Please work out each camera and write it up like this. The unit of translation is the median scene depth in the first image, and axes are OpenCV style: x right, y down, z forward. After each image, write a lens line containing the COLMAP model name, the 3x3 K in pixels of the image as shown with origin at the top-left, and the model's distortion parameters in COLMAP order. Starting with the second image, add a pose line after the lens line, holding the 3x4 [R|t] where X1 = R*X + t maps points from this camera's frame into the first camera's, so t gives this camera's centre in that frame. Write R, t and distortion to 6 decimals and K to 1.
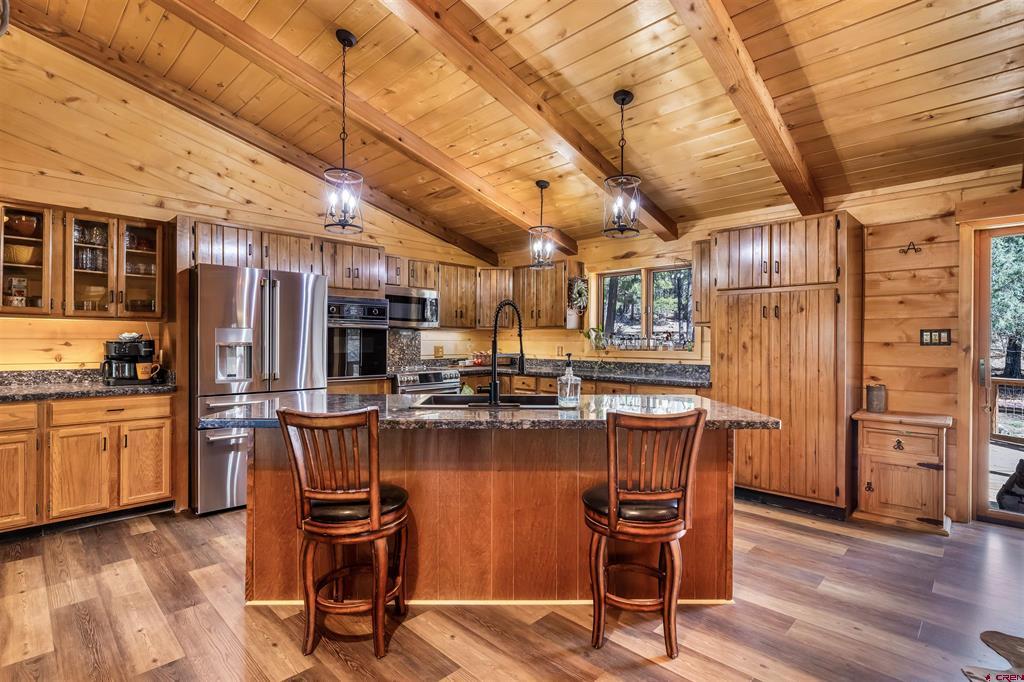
lens RADIAL K [[489.5, 0, 513.4], [0, 489.5, 342.8], [0, 0, 1]] dist [-0.004476, -0.000158]
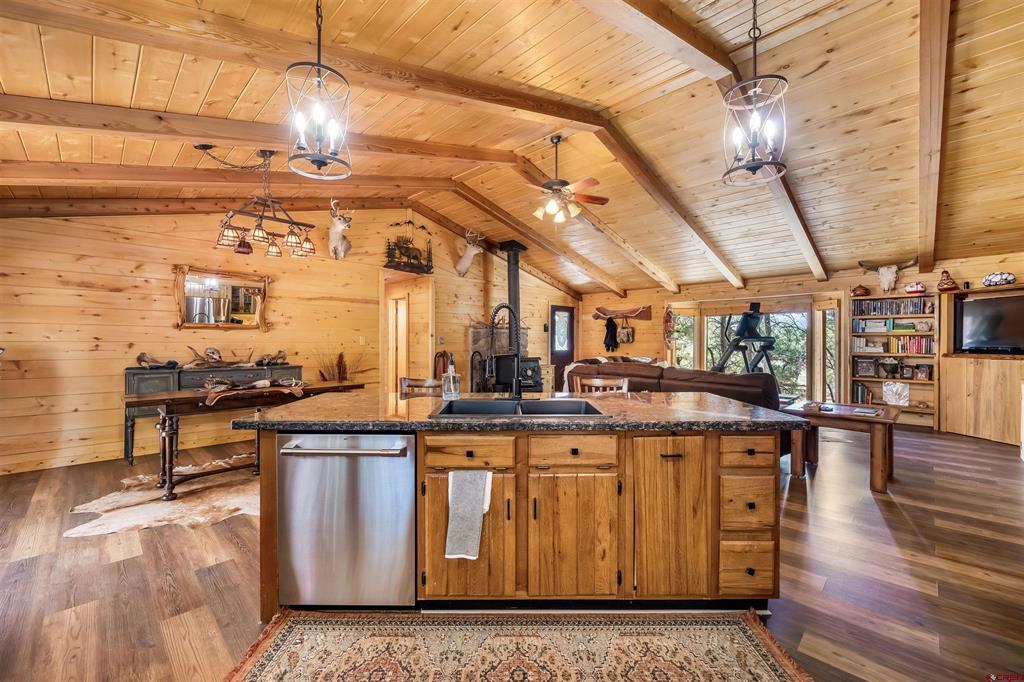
lens RADIAL K [[413.5, 0, 512.0], [0, 413.5, 341.0], [0, 0, 1]] dist [0.001478, 0.000108]
pose [[-0.999951, -0.005661, 0.008085, -0.022234], [-0.005589, 0.999945, 0.008911, -0.010195], [-0.008135, 0.008865, -0.999928, 1.297391]]
